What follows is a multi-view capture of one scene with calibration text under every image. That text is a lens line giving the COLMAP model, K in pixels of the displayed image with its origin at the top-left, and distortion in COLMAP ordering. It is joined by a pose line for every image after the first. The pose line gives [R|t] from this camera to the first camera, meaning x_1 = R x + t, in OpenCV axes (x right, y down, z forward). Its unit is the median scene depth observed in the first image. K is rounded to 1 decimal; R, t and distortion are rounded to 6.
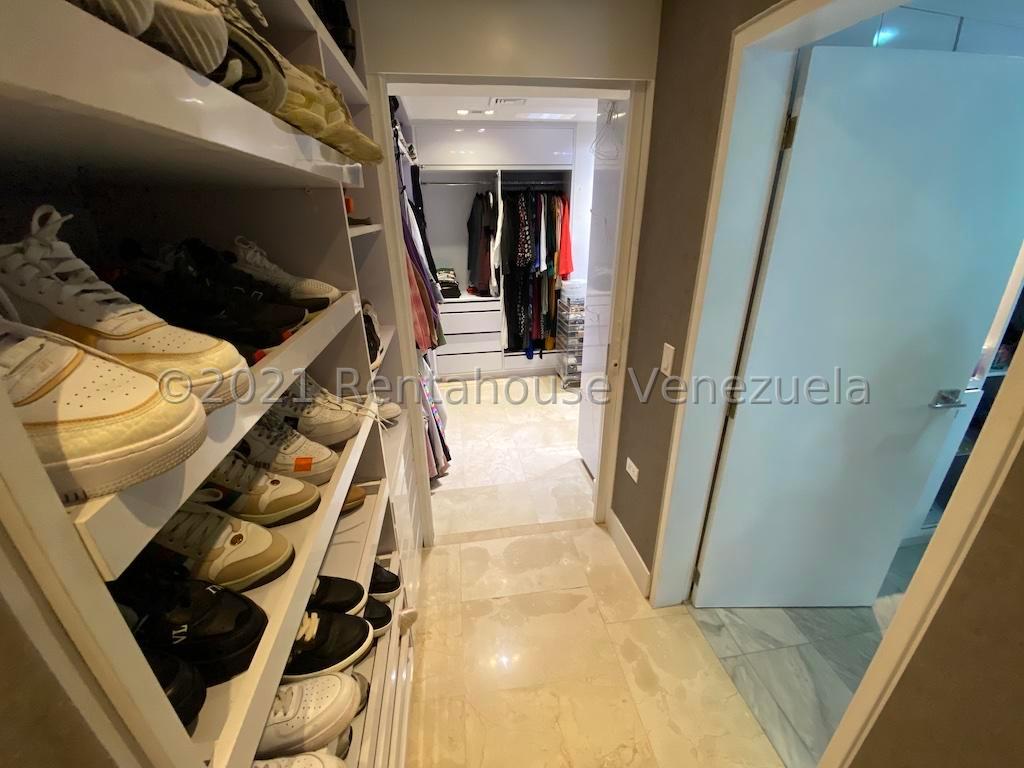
lens RADIAL K [[418.5, 0, 515.5], [0, 418.5, 389.4], [0, 0, 1]] dist [0.002065, -0.000038]
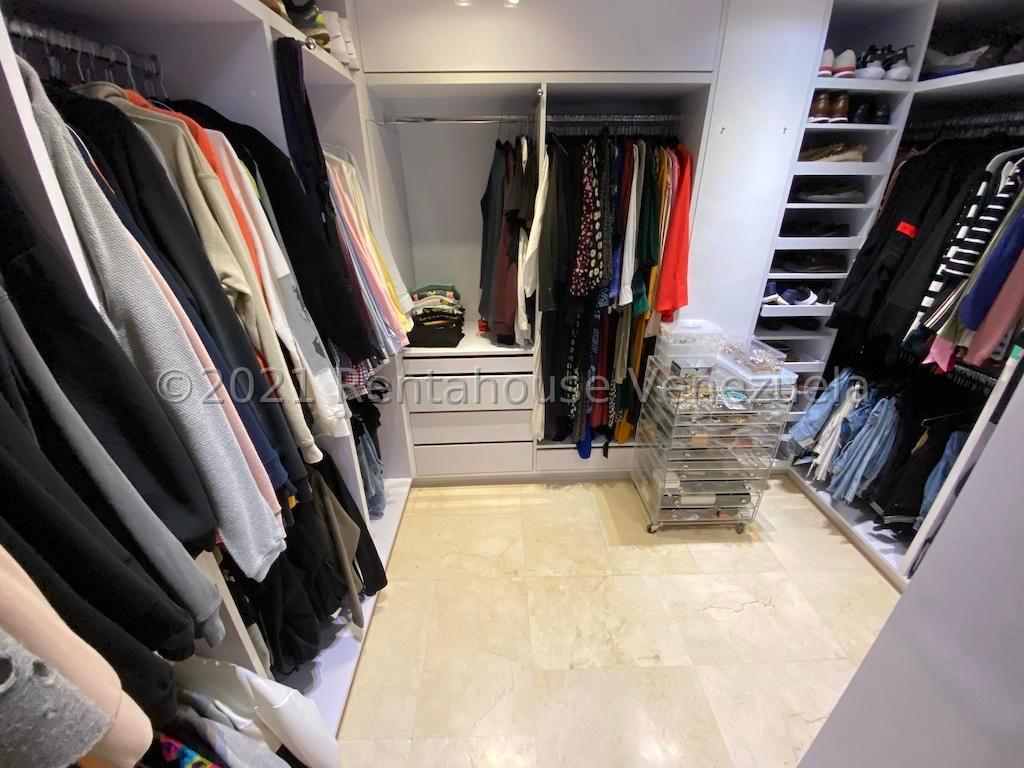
lens RADIAL K [[418.5, 0, 509.8], [0, 418.5, 377.9], [0, 0, 1]] dist [0.002065, -0.000038]
pose [[0.990436, 0.061502, -0.123507, -0.000749], [-0.058229, 0.997854, 0.029939, -0.201305], [0.125083, -0.022461, 0.991892, 0.492202]]
